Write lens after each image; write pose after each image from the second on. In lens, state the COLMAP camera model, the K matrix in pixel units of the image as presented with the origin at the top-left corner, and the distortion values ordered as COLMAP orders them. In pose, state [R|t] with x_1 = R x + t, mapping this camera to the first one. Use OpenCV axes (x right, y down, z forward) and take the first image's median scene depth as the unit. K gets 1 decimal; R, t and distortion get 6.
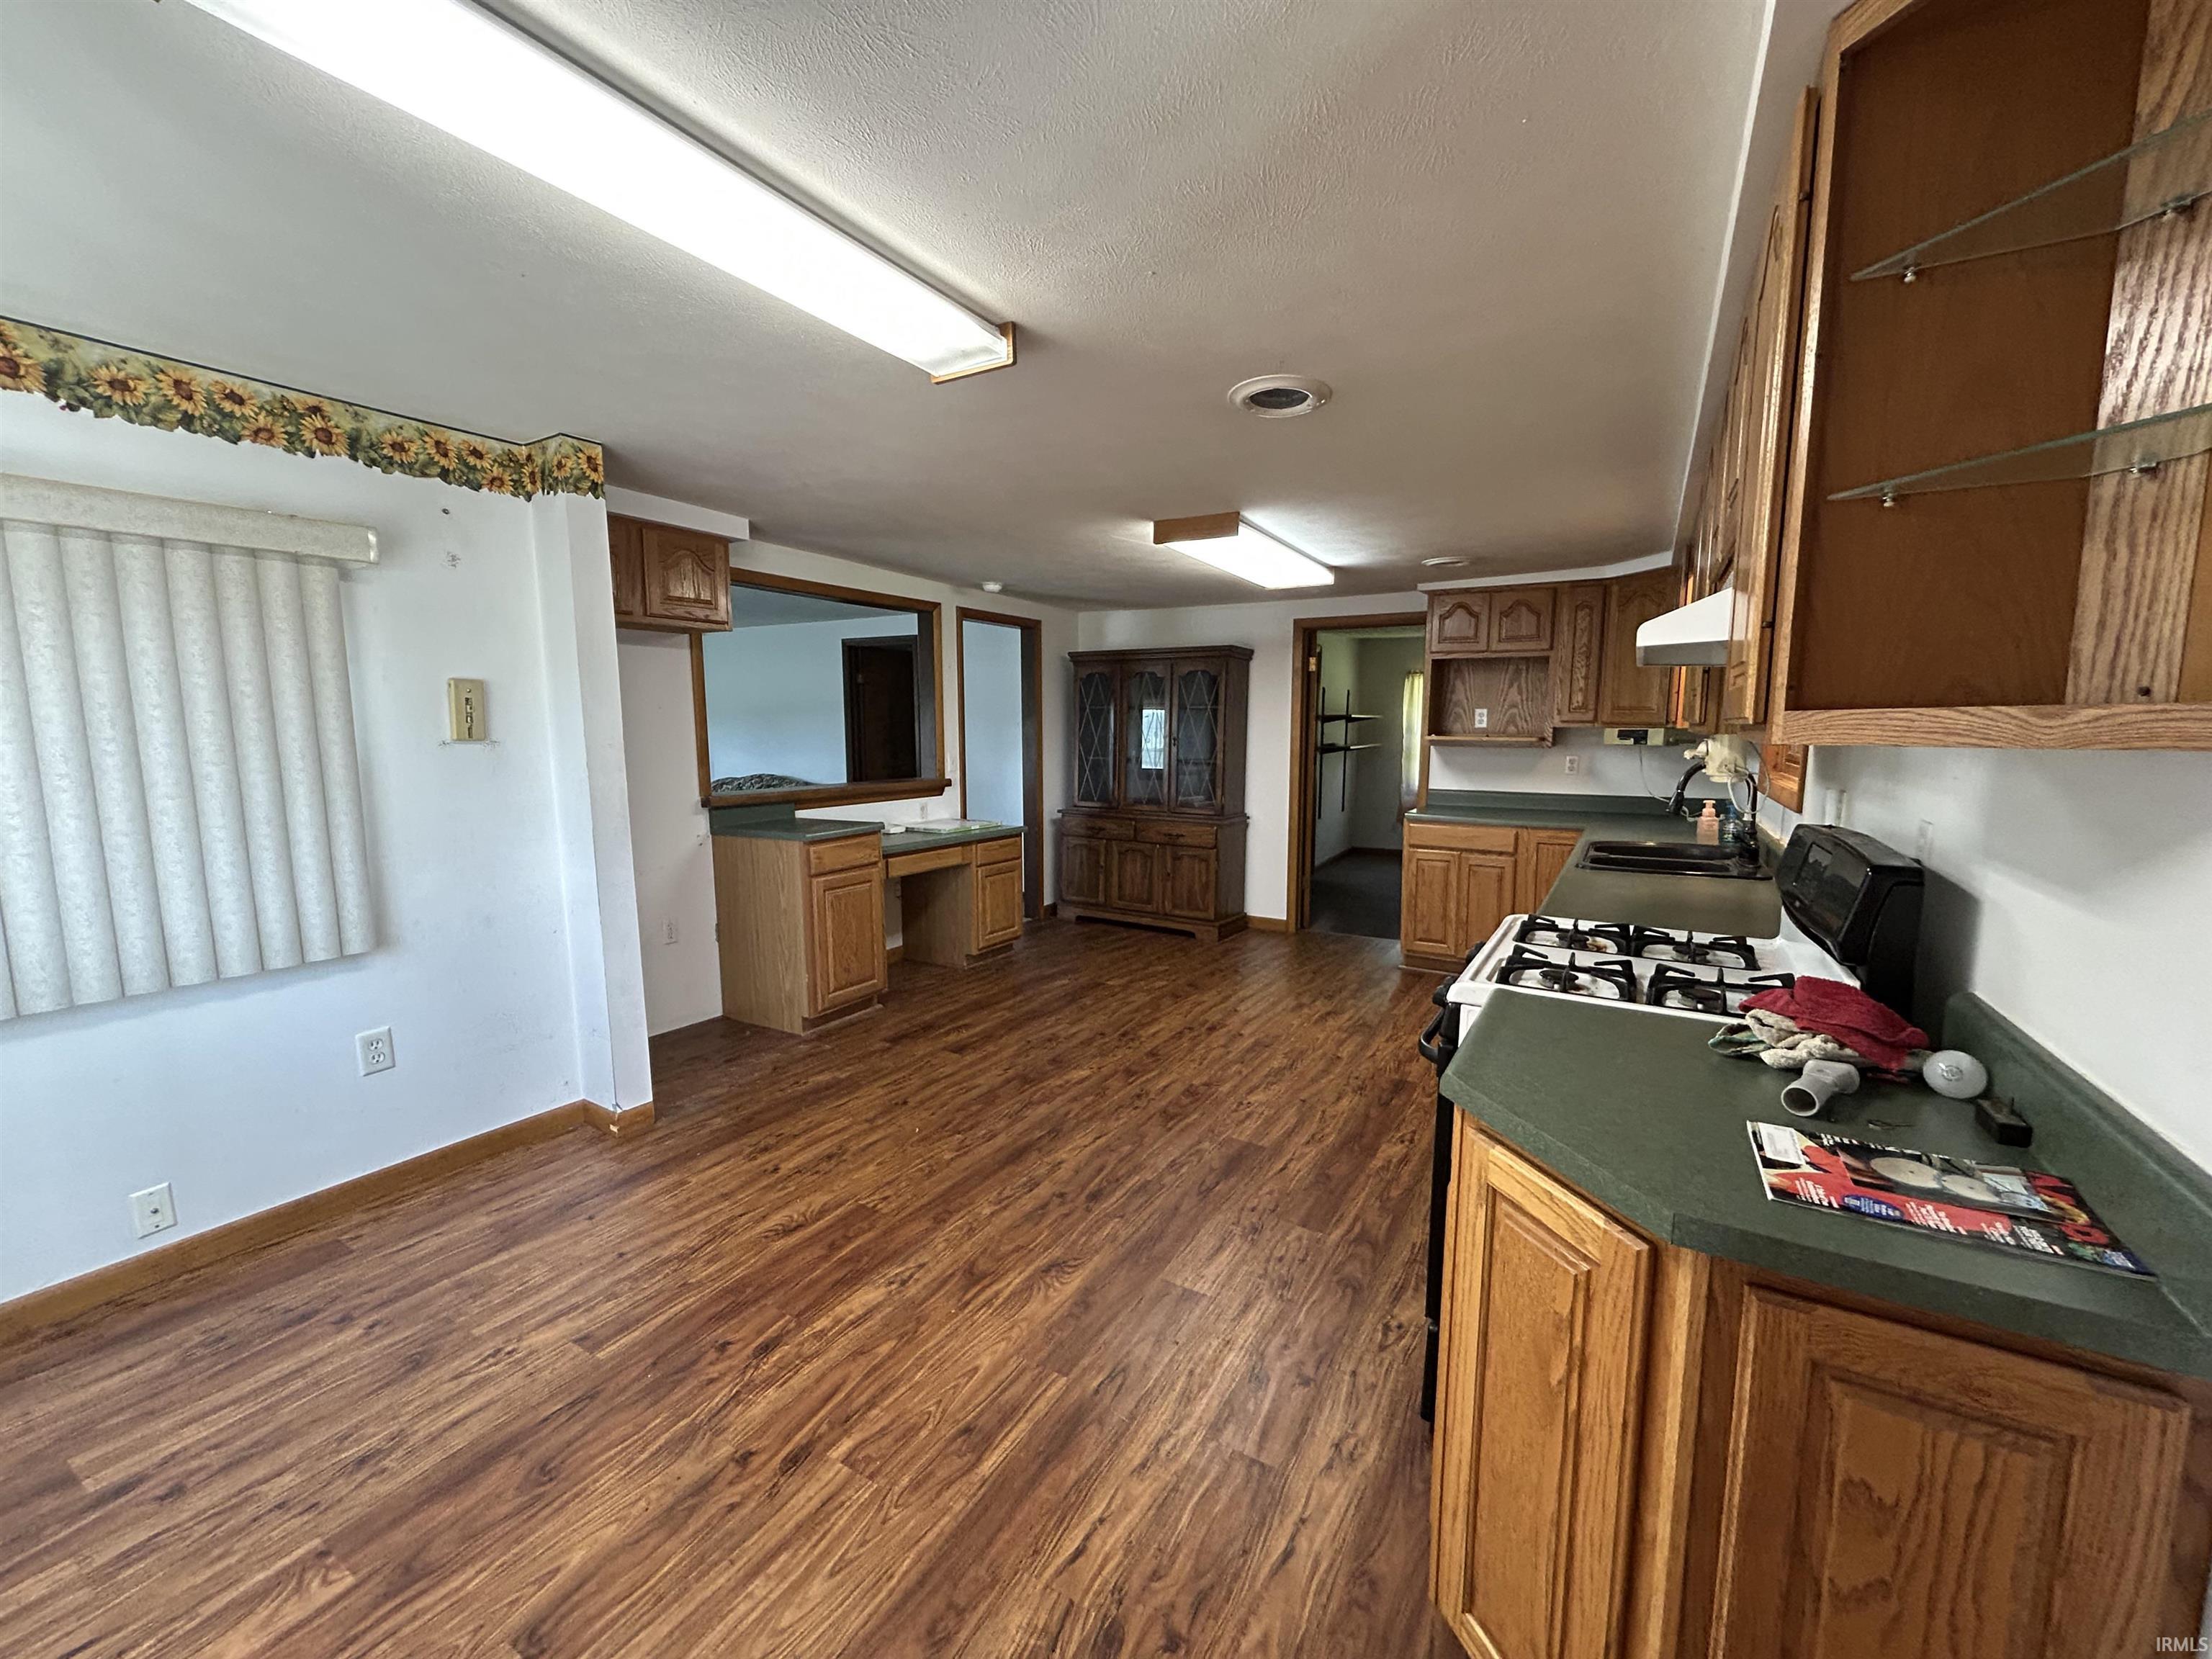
lens RADIAL K [[891.6, 0, 1106.0], [0, 891.6, 829.5], [0, 0, 1]] dist [0.000732, 0.000134]
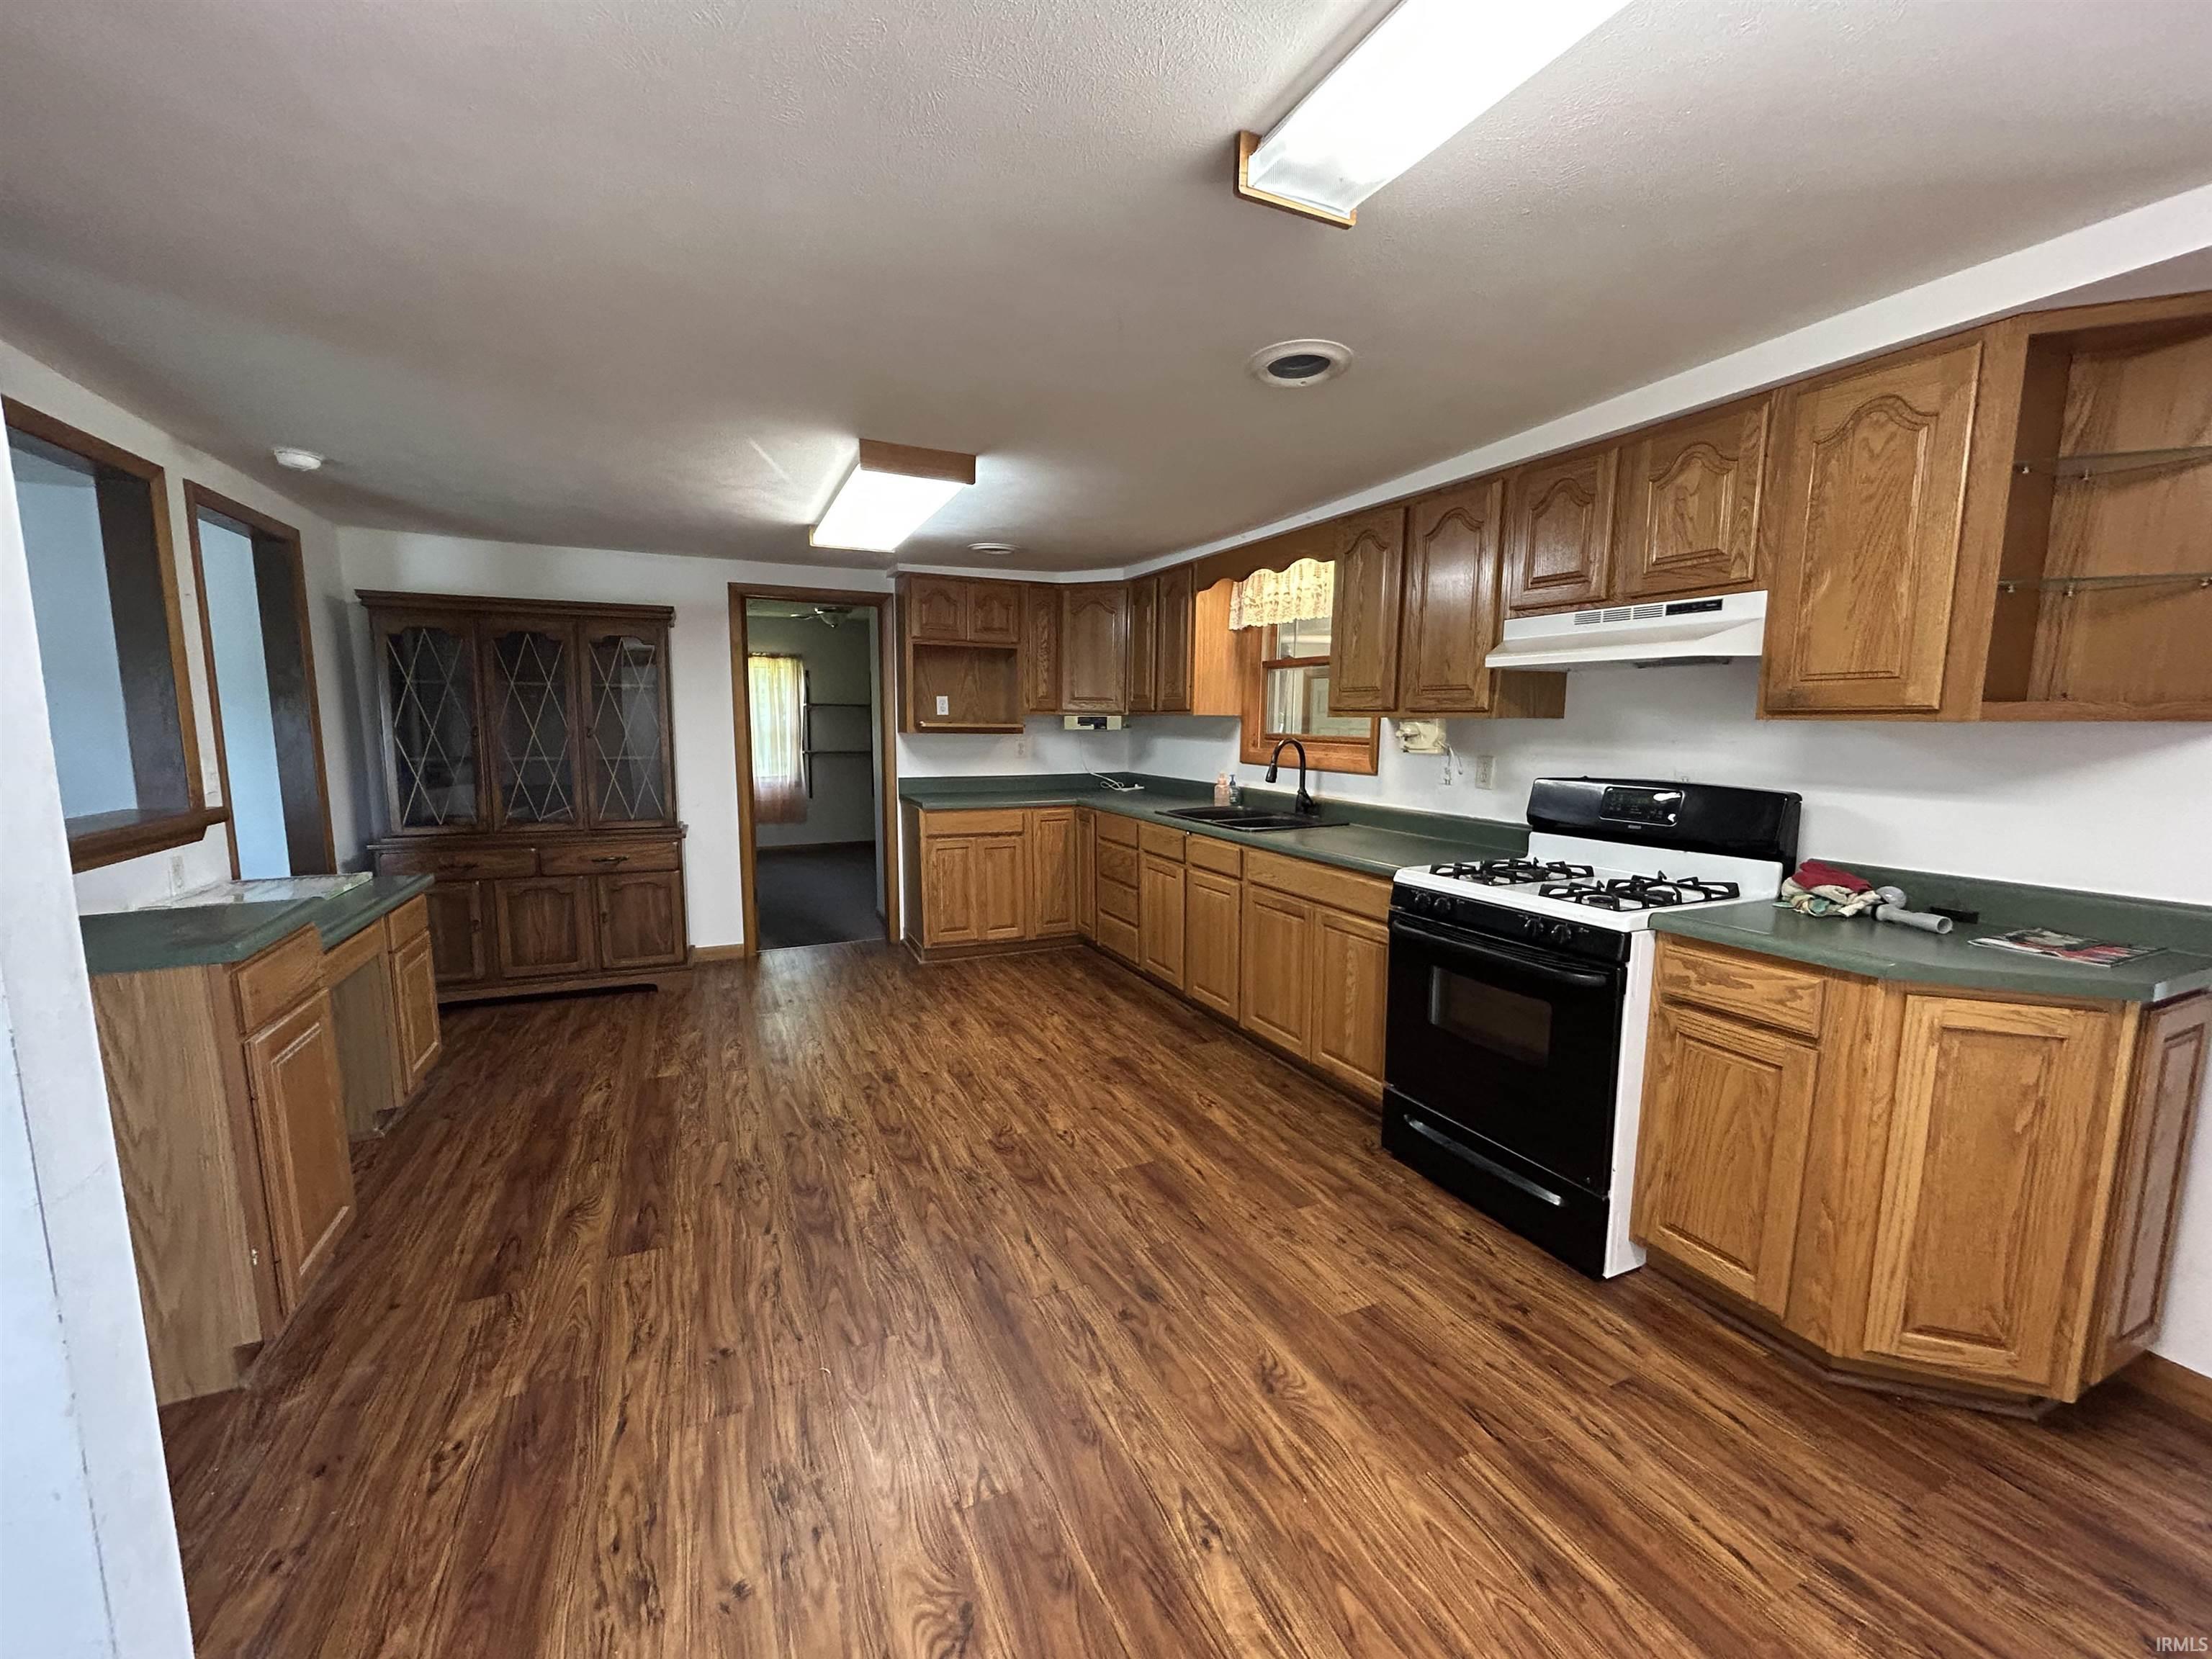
lens RADIAL K [[891.6, 0, 1106.0], [0, 891.6, 829.5], [0, 0, 1]] dist [0.000732, 0.000134]
pose [[0.568004, -0.101742, 0.816713, -0.428020], [0.091558, 0.993981, 0.060149, -0.038047], [-0.817917, 0.040612, 0.573901, 0.363826]]
